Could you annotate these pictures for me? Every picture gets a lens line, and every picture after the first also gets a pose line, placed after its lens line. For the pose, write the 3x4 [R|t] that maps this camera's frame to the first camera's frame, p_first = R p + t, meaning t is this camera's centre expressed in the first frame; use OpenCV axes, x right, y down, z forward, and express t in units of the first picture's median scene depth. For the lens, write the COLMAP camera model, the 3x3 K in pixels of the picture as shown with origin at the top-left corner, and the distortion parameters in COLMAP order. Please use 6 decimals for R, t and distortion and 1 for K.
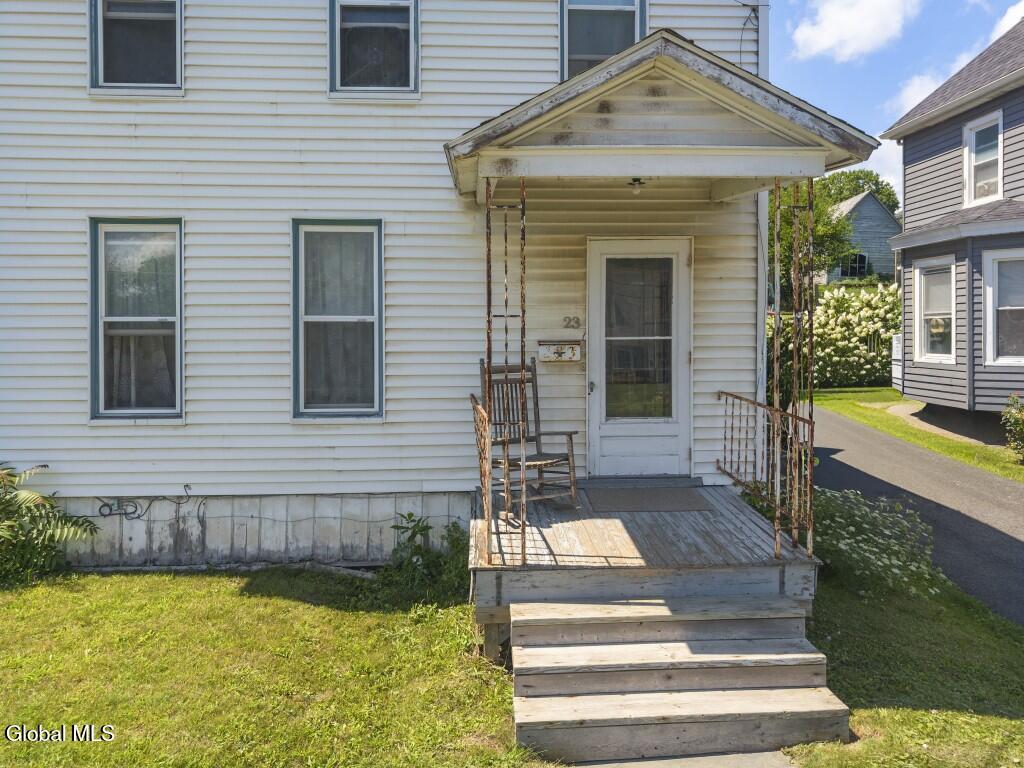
lens RADIAL K [[707.9, 0, 509.9], [0, 707.9, 338.0], [0, 0, 1]] dist [0.006736, 0.004960]
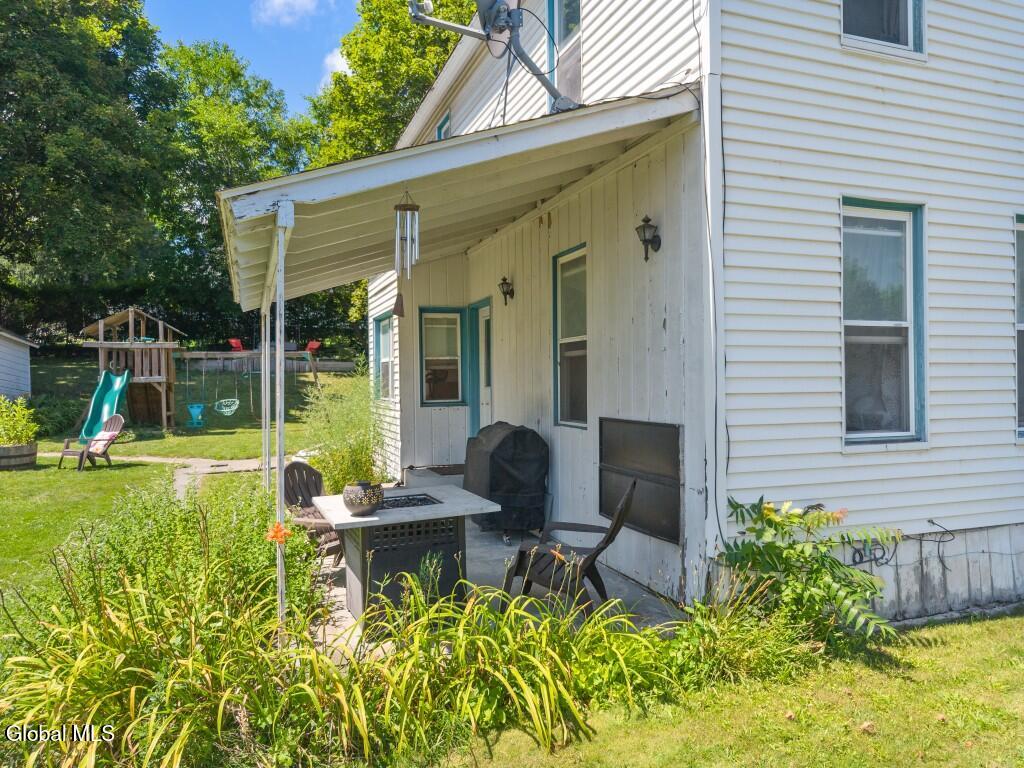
lens RADIAL K [[713.0, 0, 512.0], [0, 713.0, 384.0], [0, 0, 1]] dist [-0.007319, -0.002370]
pose [[0.954791, -0.004381, 0.297246, -1.172718], [0.006251, 0.999966, -0.005340, 0.045778], [-0.297212, 0.006957, 0.954786, 0.334879]]
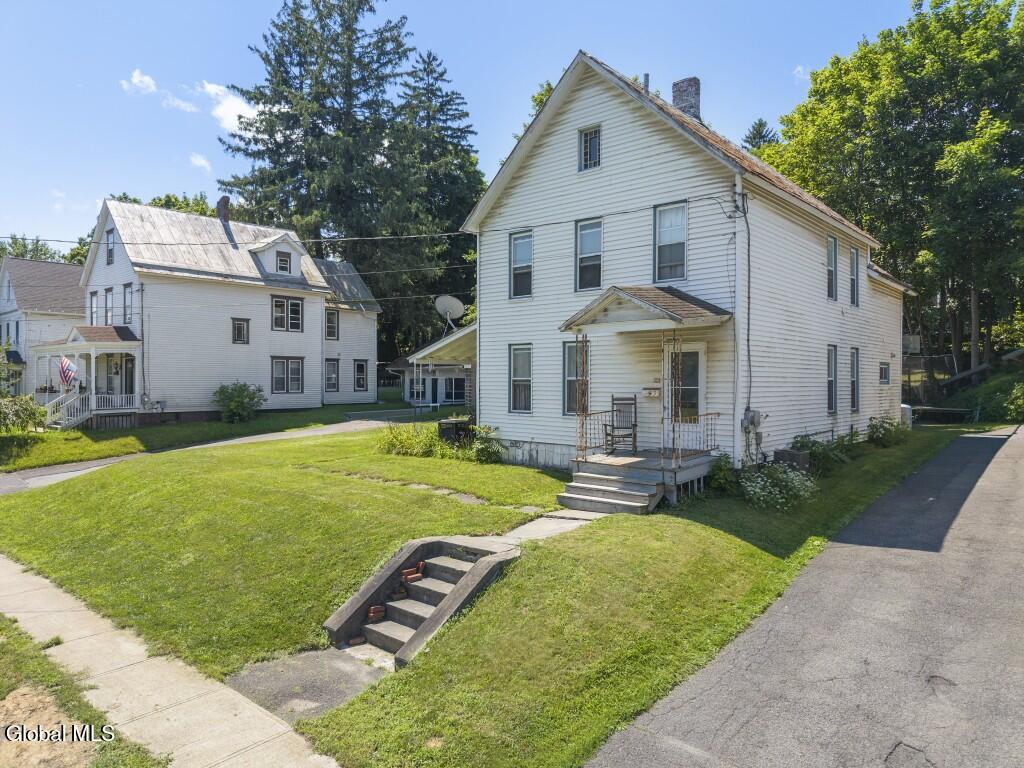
lens RADIAL K [[684.1, 0, 509.3], [0, 684.1, 381.4], [0, 0, 1]] dist [0.045921, -0.054595]
pose [[0.710108, 0.006260, -0.704065, 1.360524], [-0.008699, 0.999962, 0.000116, -0.014631], [0.704039, 0.006042, 0.710135, -0.969019]]
